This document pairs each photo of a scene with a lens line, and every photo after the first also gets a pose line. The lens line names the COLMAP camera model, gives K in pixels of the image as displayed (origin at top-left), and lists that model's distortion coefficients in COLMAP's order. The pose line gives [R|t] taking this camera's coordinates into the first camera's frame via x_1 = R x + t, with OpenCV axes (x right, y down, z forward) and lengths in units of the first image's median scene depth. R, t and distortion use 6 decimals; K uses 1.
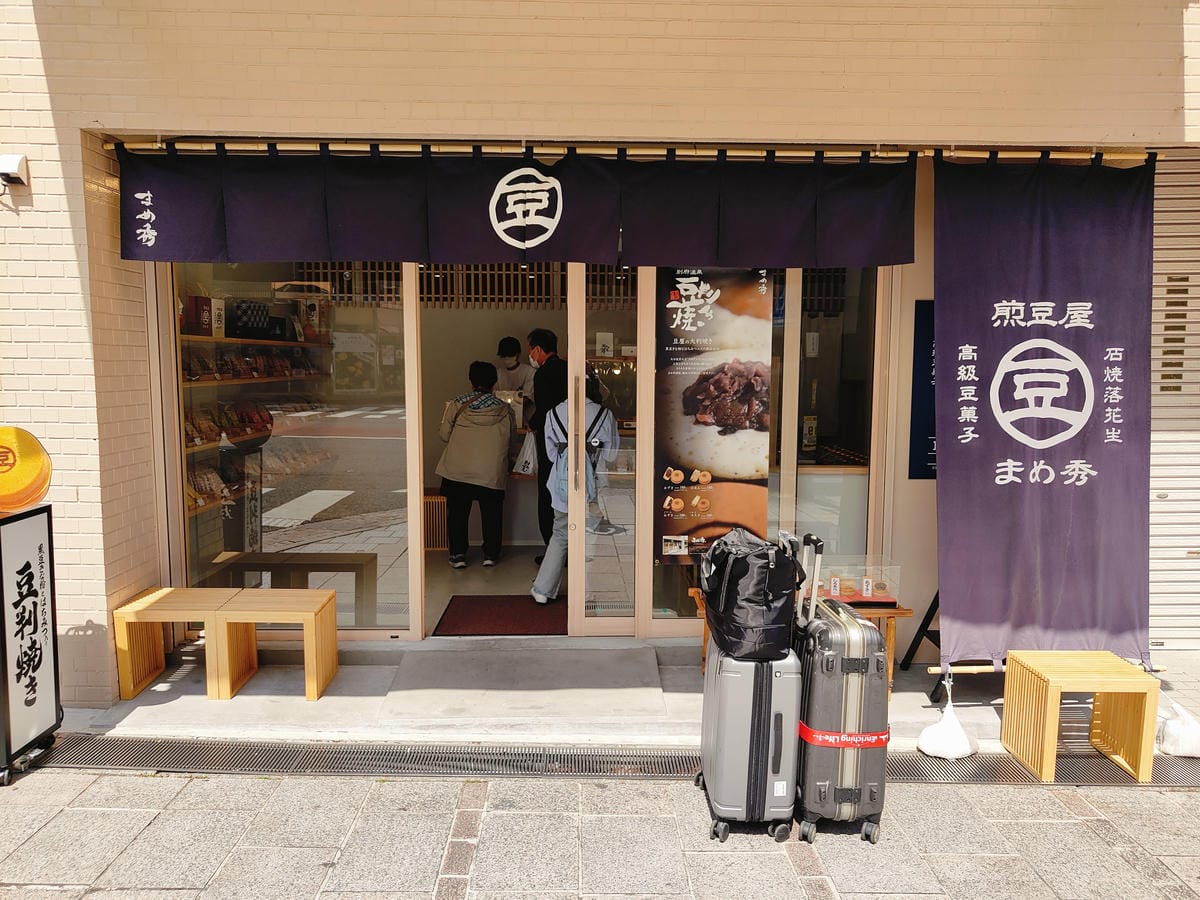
lens RADIAL K [[874.4, 0, 594.7], [0, 874.4, 450.8], [0, 0, 1]] dist [-0.006420, -0.001355]
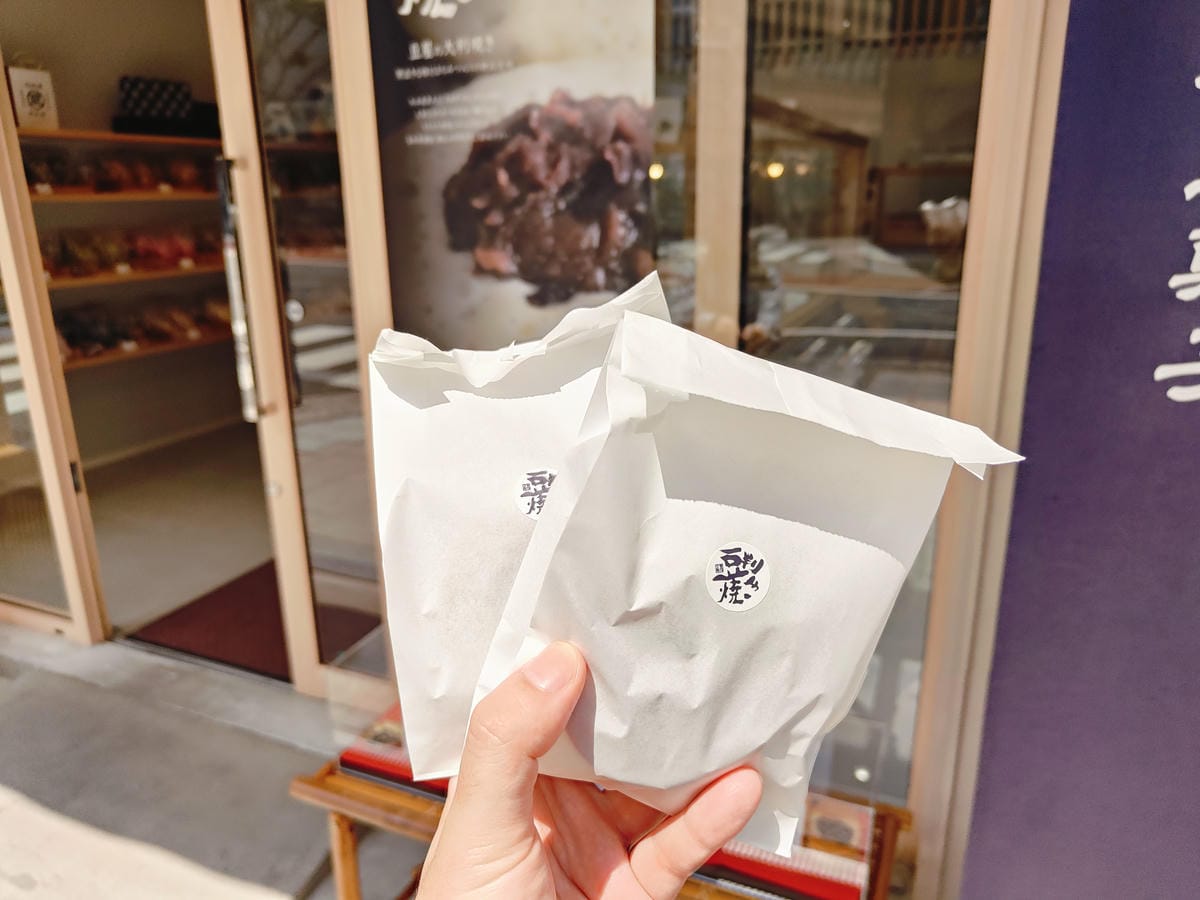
lens RADIAL K [[874.4, 0, 602.5], [0, 874.4, 453.2], [0, 0, 1]] dist [-0.006420, -0.001355]
pose [[0.906308, 0.107727, -0.408657, 0.337976], [-0.031825, 0.981618, 0.188185, -0.027823], [0.421417, -0.157548, 0.893077, 0.665538]]
